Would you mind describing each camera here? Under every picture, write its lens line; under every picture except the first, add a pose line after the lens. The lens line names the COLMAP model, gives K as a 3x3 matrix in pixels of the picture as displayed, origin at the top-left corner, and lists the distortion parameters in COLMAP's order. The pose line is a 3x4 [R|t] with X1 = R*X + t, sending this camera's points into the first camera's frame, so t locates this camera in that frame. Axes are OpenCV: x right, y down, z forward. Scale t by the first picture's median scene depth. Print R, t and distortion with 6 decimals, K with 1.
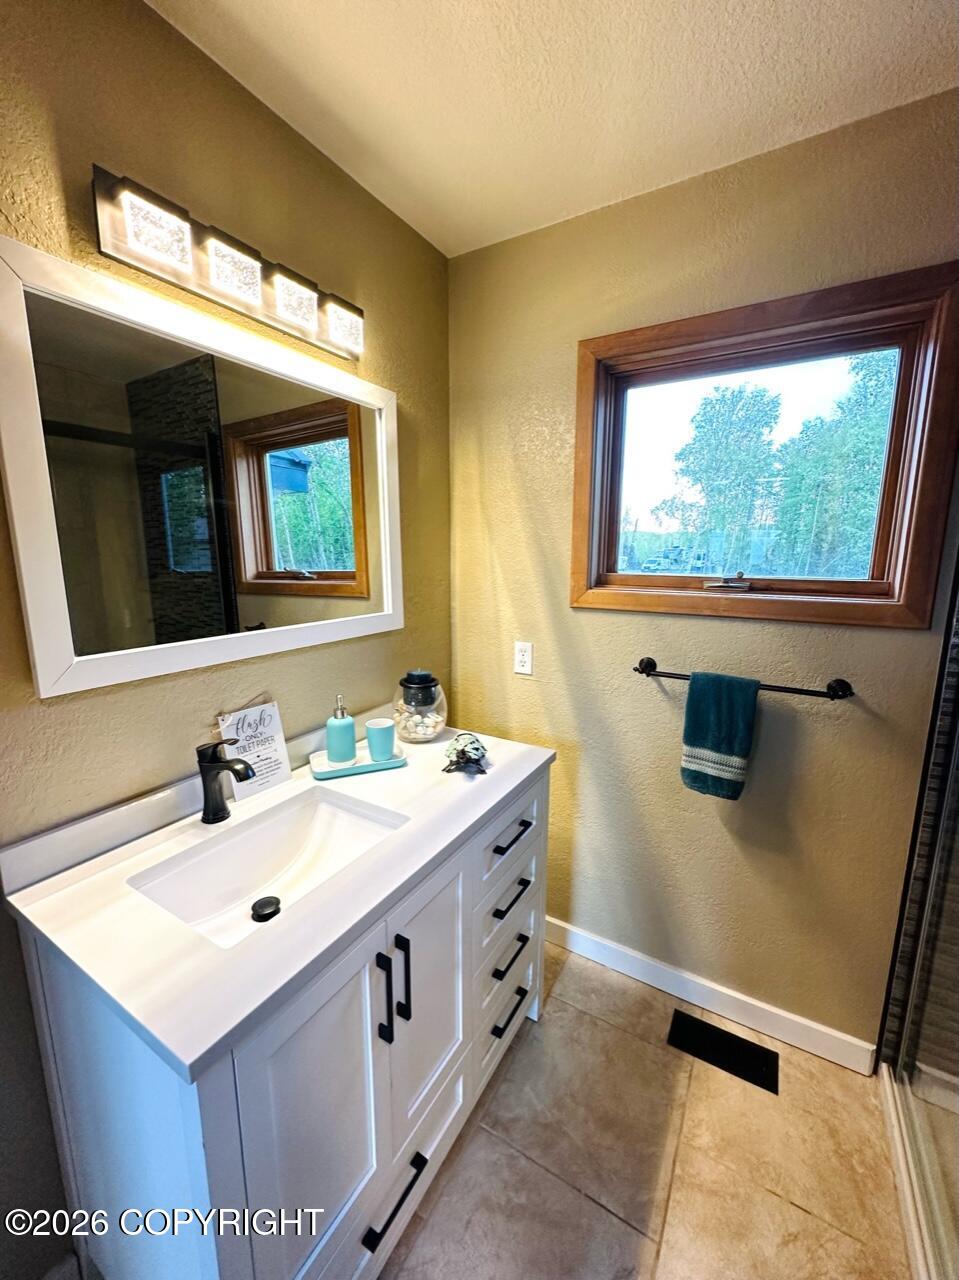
lens RADIAL K [[507.6, 0, 479.5], [0, 507.6, 640.0], [0, 0, 1]] dist [-0.001247, 0.000270]
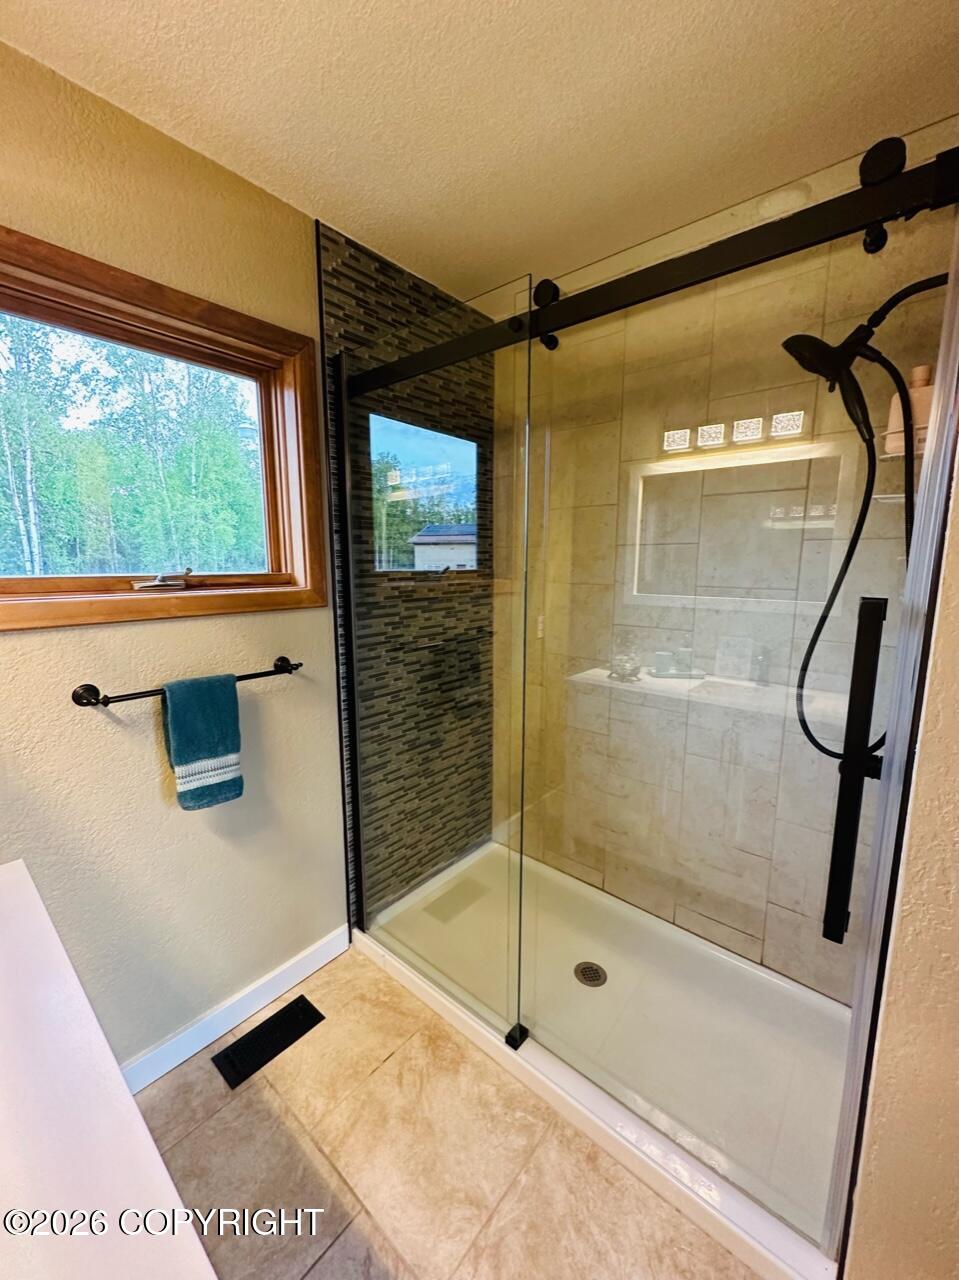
lens RADIAL K [[507.6, 0, 479.5], [0, 507.6, 640.0], [0, 0, 1]] dist [-0.001247, 0.000270]
pose [[0.168410, -0.156423, 0.973227, -0.331095], [0.171801, 0.976875, 0.127281, -0.029263], [-0.970630, 0.145766, 0.191389, 0.301433]]
